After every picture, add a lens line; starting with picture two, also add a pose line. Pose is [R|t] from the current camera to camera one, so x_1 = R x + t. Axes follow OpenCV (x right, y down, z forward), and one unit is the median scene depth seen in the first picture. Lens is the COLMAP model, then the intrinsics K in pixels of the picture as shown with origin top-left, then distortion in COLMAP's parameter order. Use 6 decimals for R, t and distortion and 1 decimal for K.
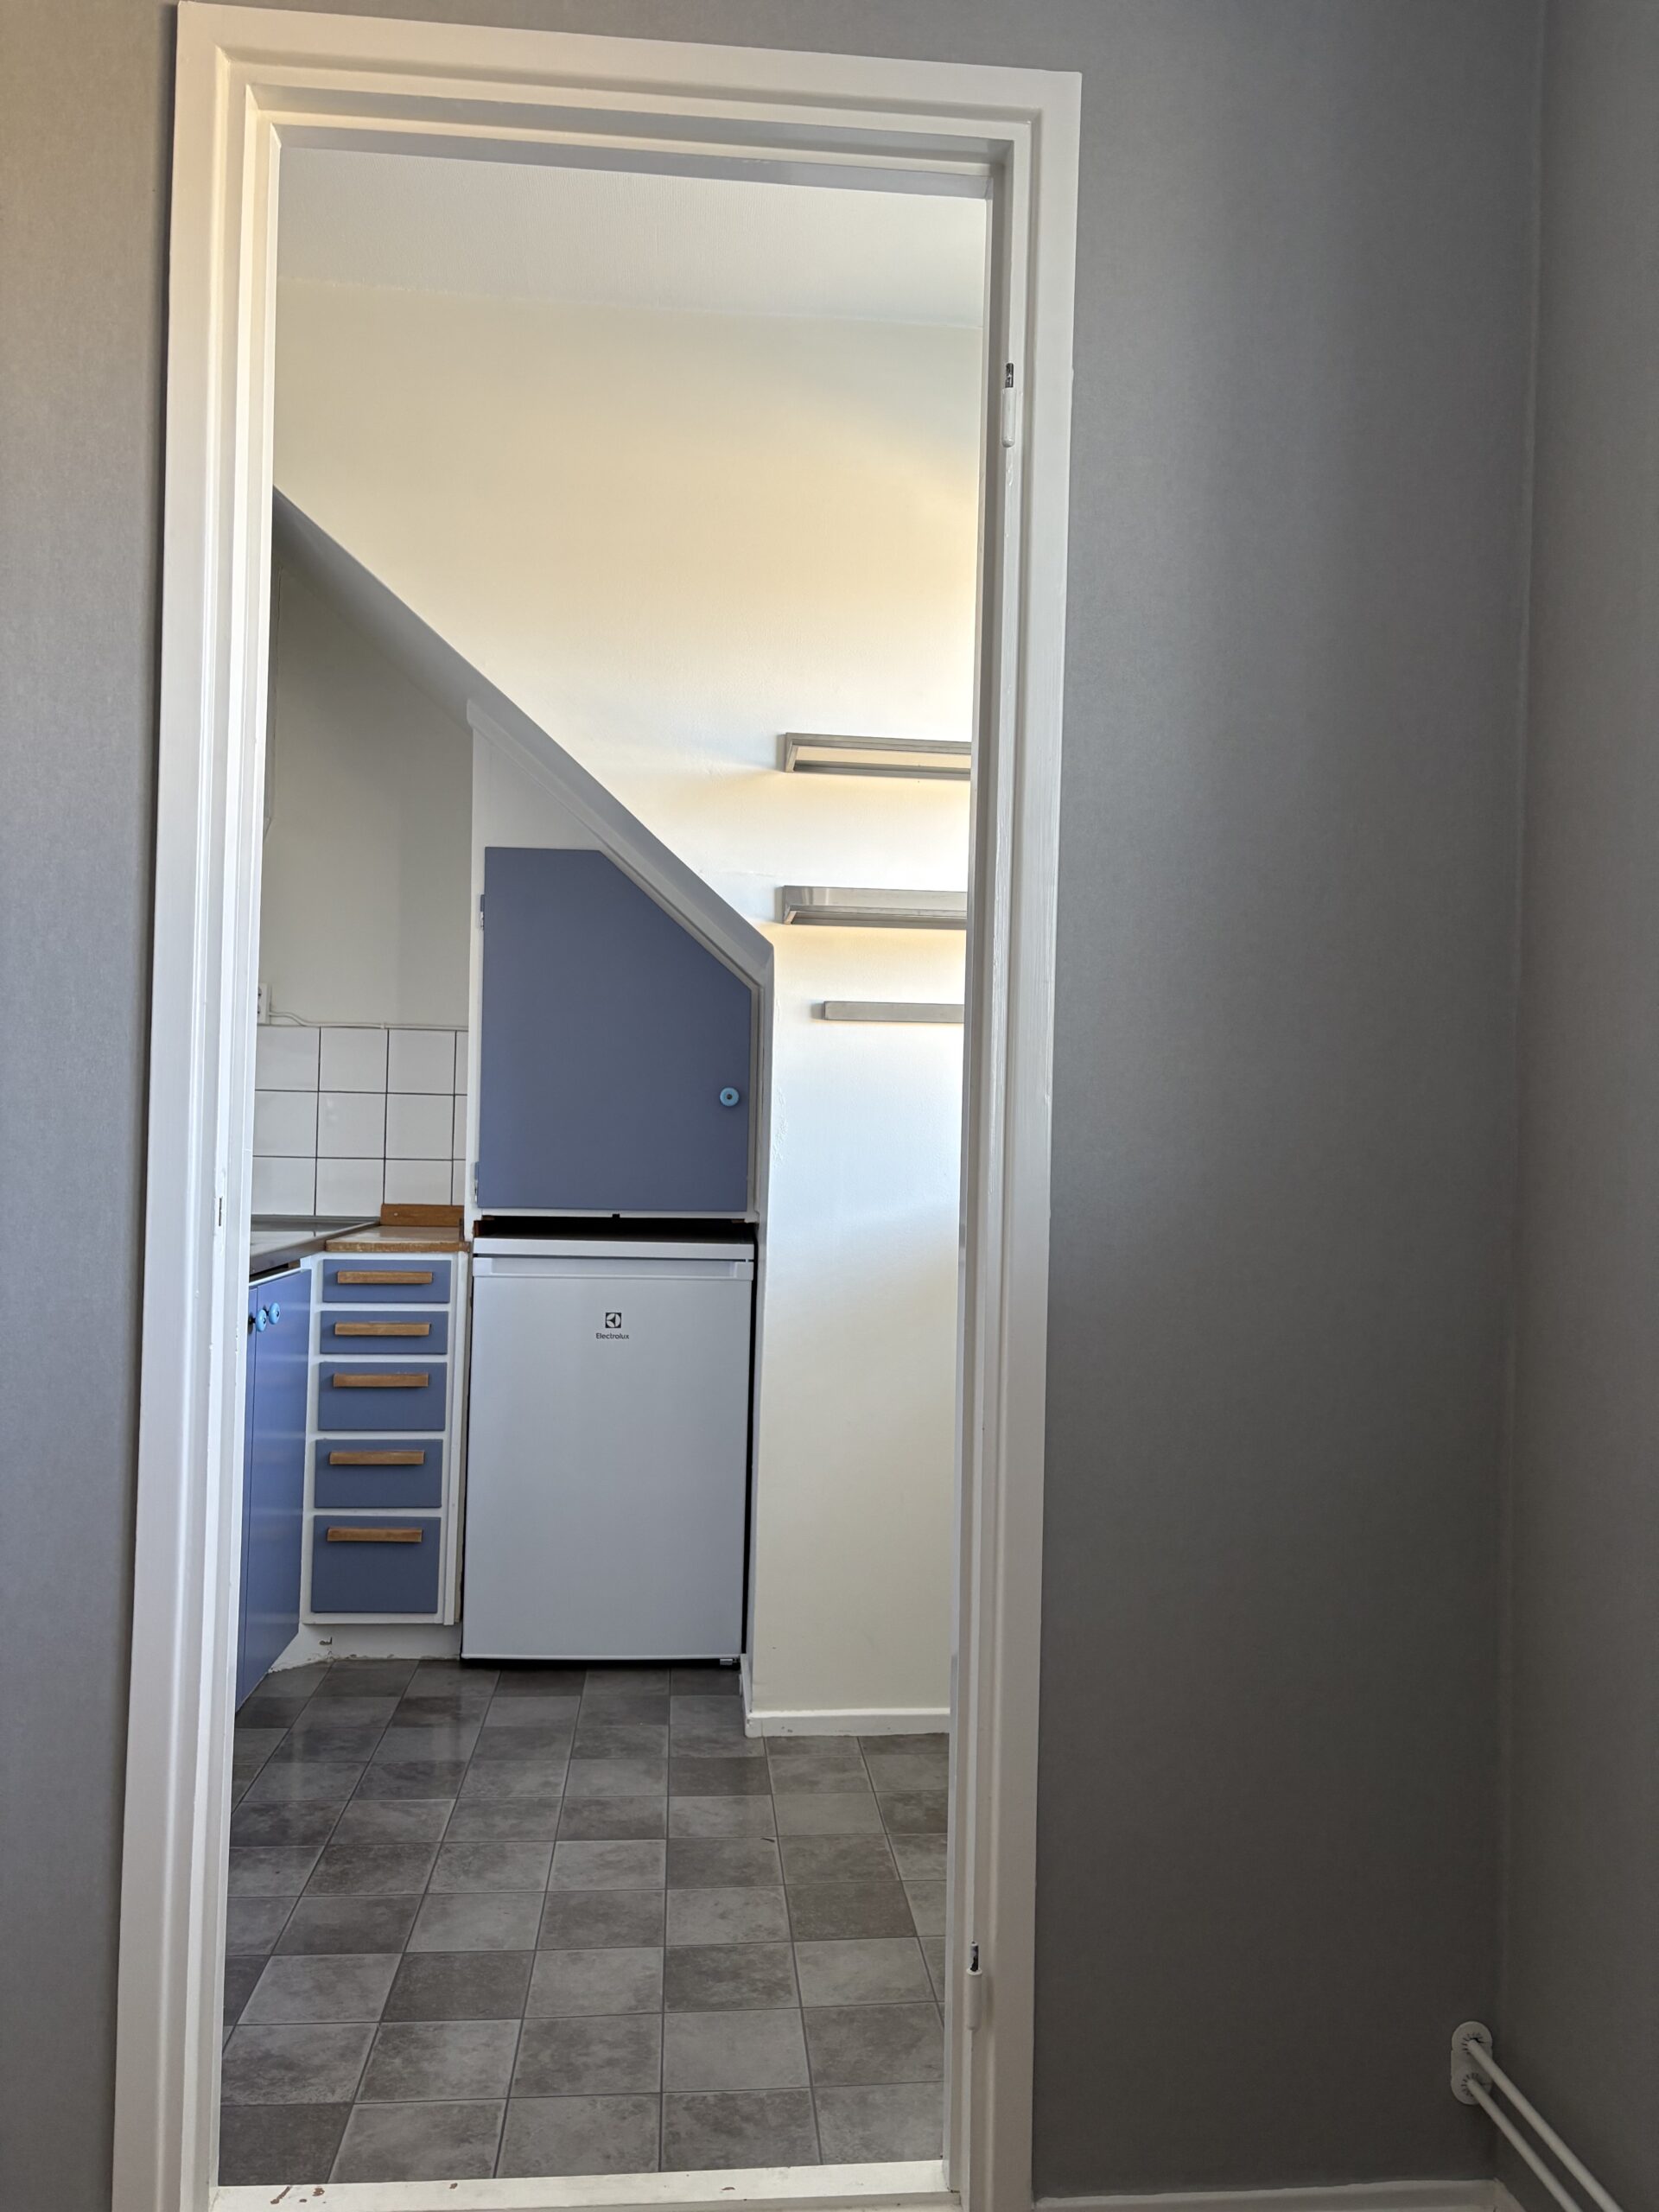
lens RADIAL K [[1701.1, 0, 863.2], [0, 1701.1, 1112.8], [0, 0, 1]] dist [0.084663, -0.074598]
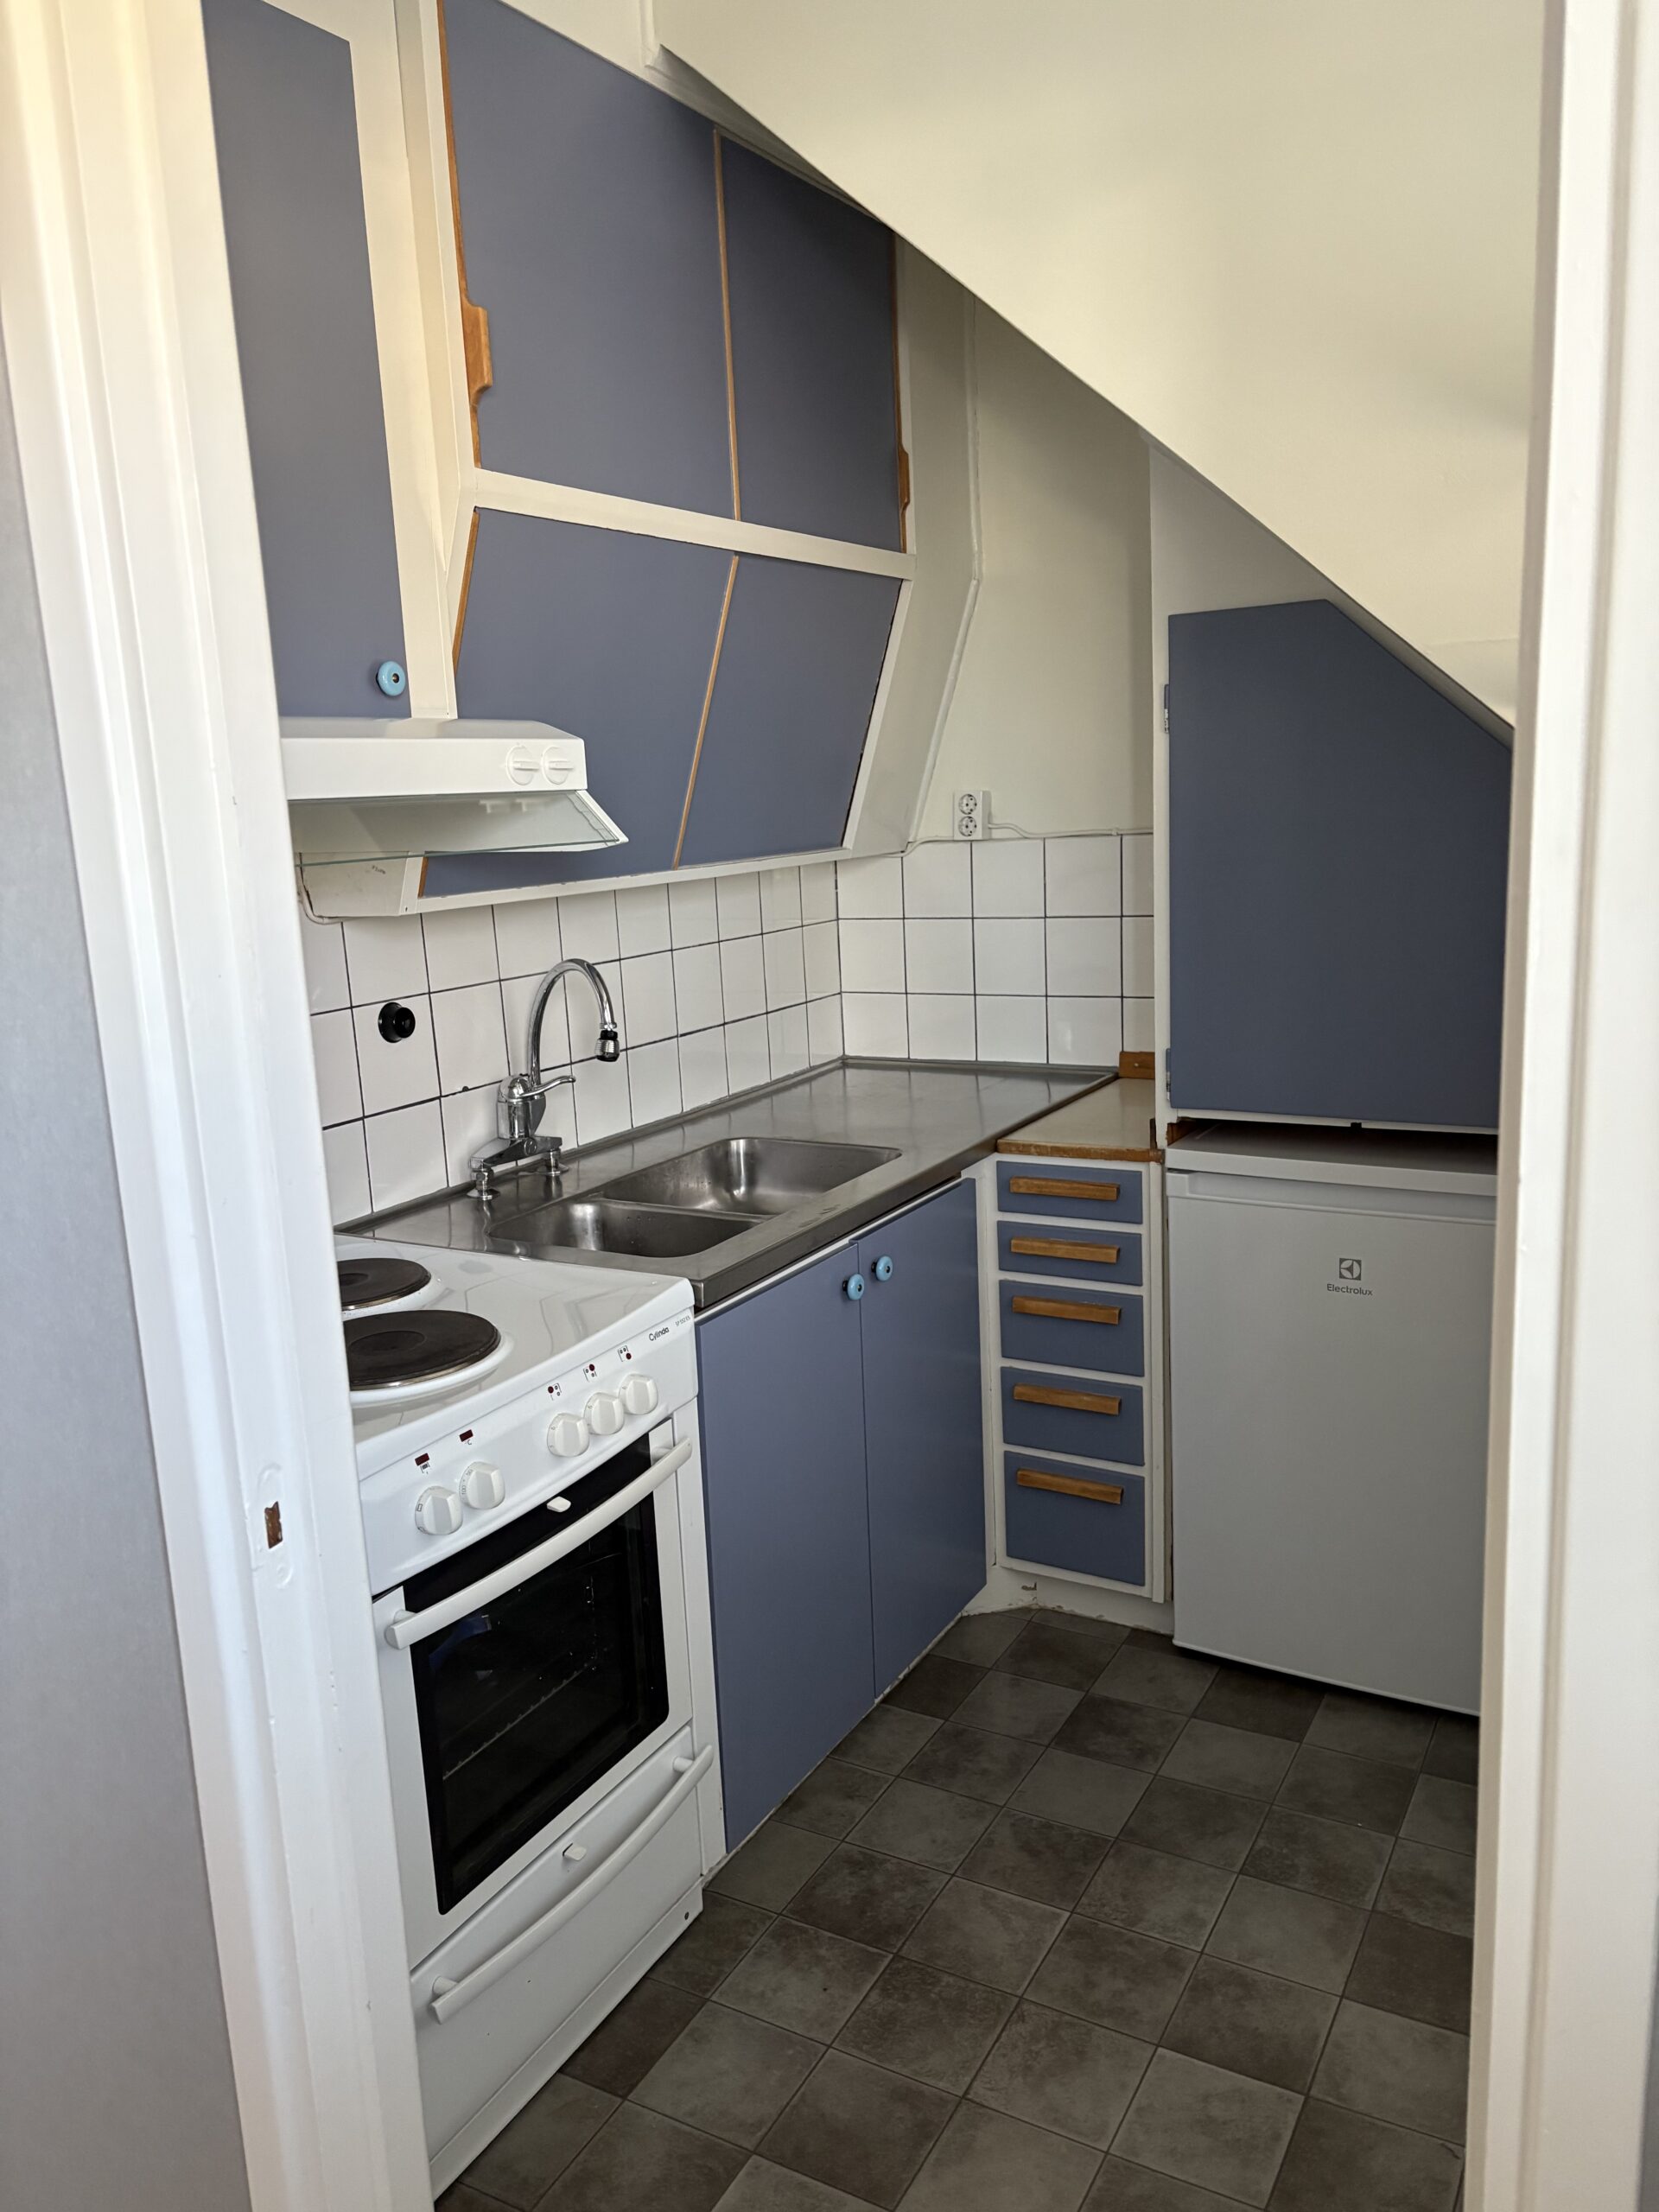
lens RADIAL K [[1701.1, 0, 863.2], [0, 1701.1, 1112.8], [0, 0, 1]] dist [0.084663, -0.074598]
pose [[0.825996, 0.058156, -0.560668, 0.100645], [0.066916, 0.977513, 0.199977, -0.117822], [0.559690, -0.202698, 0.803530, 0.348640]]
